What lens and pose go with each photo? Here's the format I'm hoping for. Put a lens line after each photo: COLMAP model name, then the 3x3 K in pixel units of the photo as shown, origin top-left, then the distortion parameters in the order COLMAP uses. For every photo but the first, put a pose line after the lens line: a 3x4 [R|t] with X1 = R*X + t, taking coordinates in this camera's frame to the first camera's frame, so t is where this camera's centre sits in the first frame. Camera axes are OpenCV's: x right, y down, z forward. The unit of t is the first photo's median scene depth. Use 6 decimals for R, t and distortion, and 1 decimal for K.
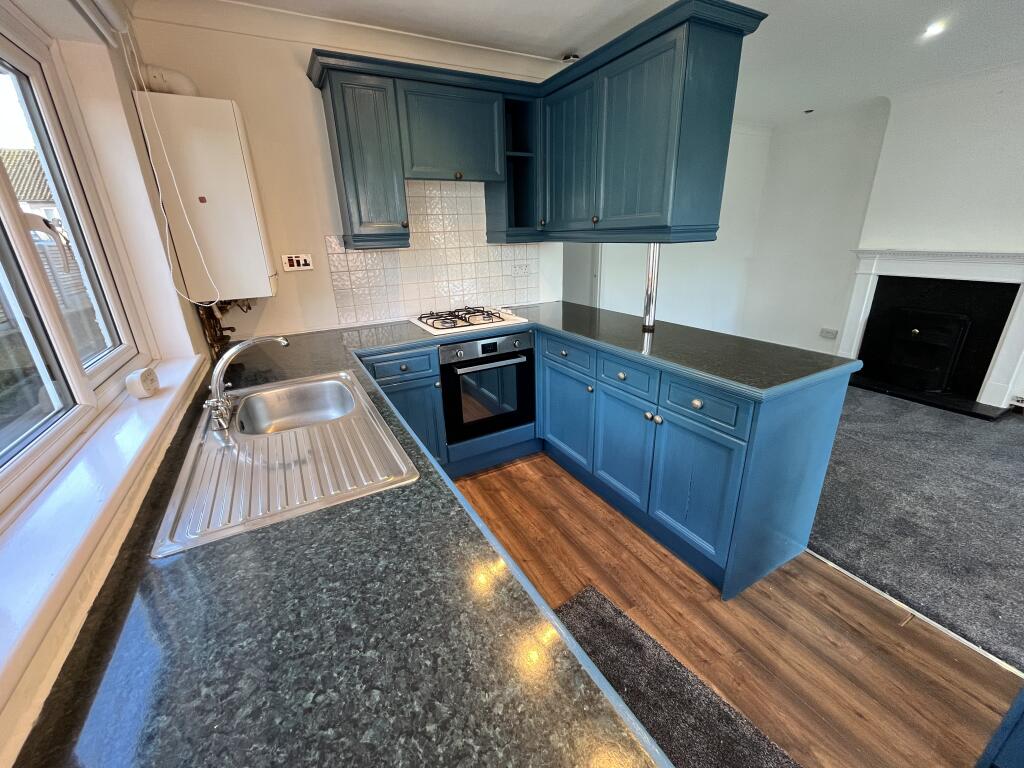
lens RADIAL K [[416.4, 0, 511.5], [0, 416.4, 380.9], [0, 0, 1]] dist [0.000831, 0.000029]
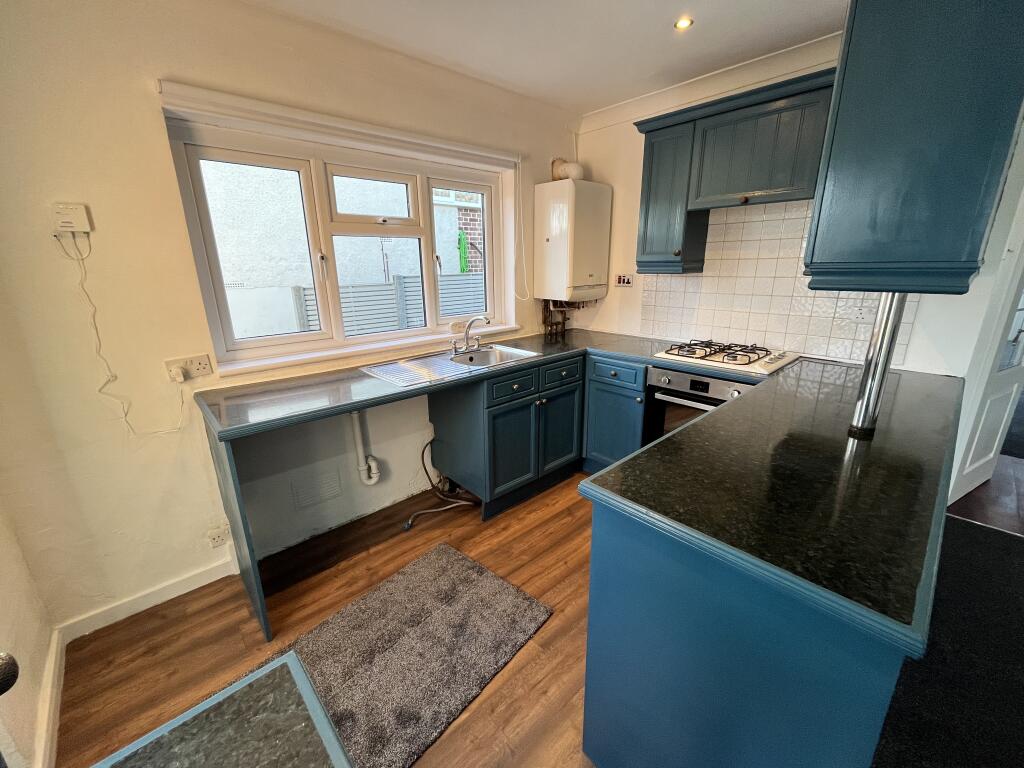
lens RADIAL K [[416.4, 0, 511.5], [0, 416.4, 380.9], [0, 0, 1]] dist [0.000831, 0.000029]
pose [[0.235907, 0.292077, -0.926844, 0.750781], [-0.321230, 0.923585, 0.209288, -0.160887], [0.917147, 0.248357, 0.311704, 0.361861]]
